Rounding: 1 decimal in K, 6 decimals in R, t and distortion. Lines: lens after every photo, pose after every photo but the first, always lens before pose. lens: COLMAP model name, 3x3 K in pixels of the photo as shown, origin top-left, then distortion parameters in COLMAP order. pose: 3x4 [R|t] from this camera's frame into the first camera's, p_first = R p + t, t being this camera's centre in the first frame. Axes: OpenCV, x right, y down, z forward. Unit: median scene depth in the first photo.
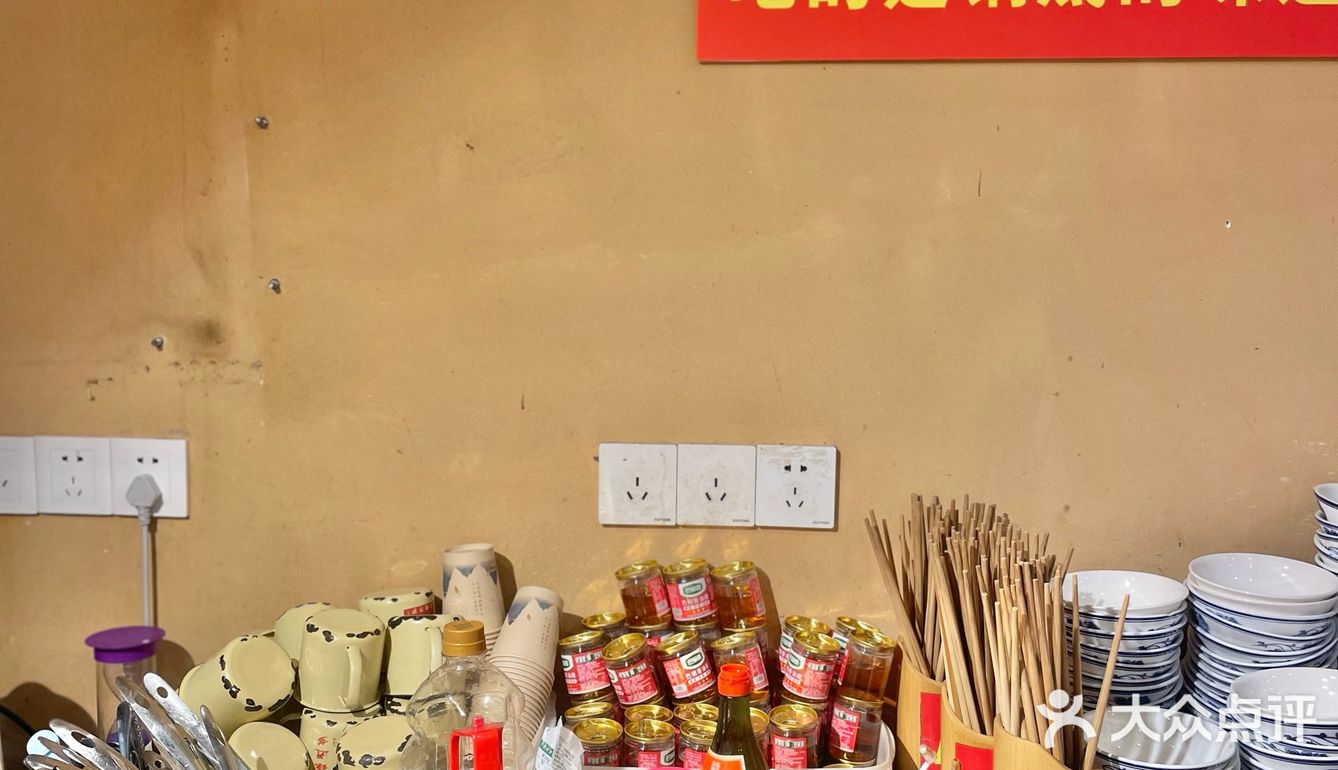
lens RADIAL K [[1476.8, 0, 669.0], [0, 1476.8, 385.0], [0, 0, 1]] dist [0.115211, -0.293166]
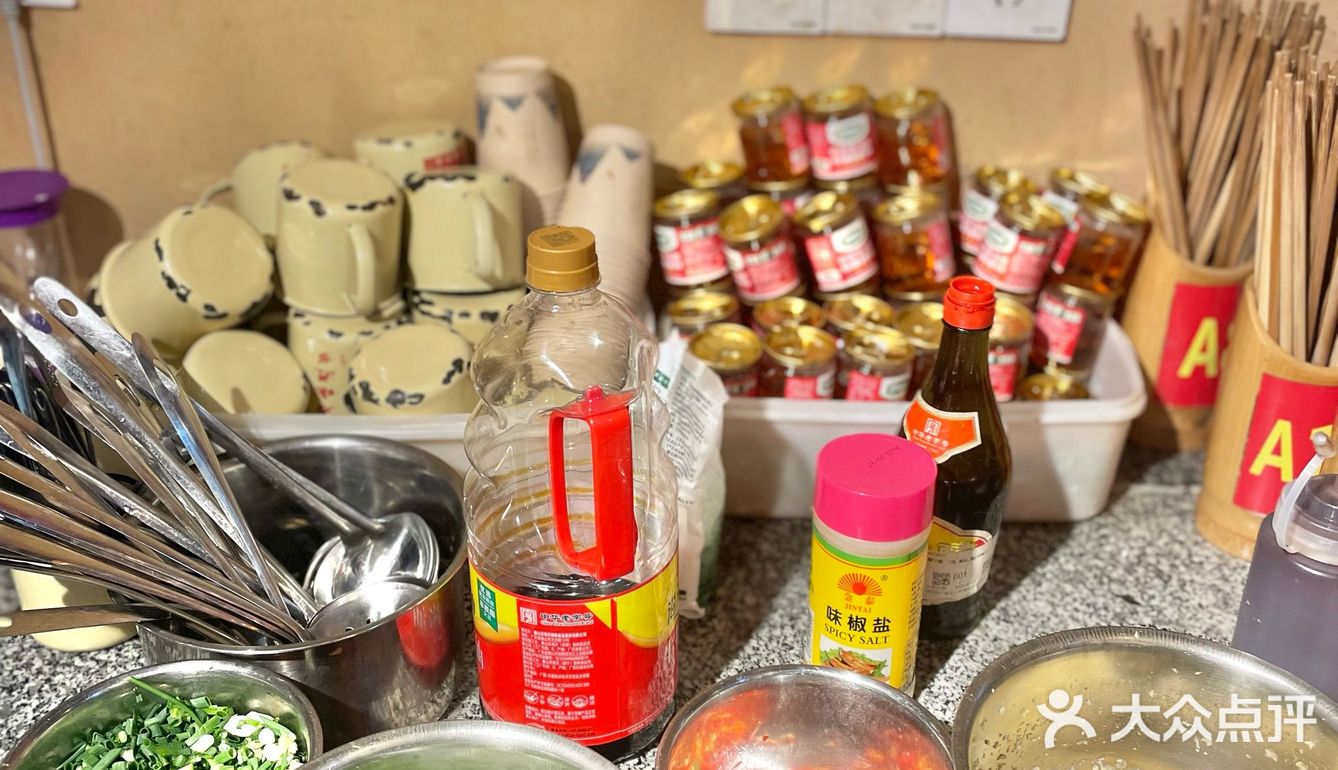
lens RADIAL K [[1331.9, 0, 669.0], [0, 1331.9, 385.0], [0, 0, 1]] dist [0.137479, -0.280992]
pose [[0.998295, -0.008625, 0.057736, -0.105828], [-0.014535, 0.921155, 0.388925, 0.006349], [-0.056538, -0.389101, 0.919459, 0.401314]]
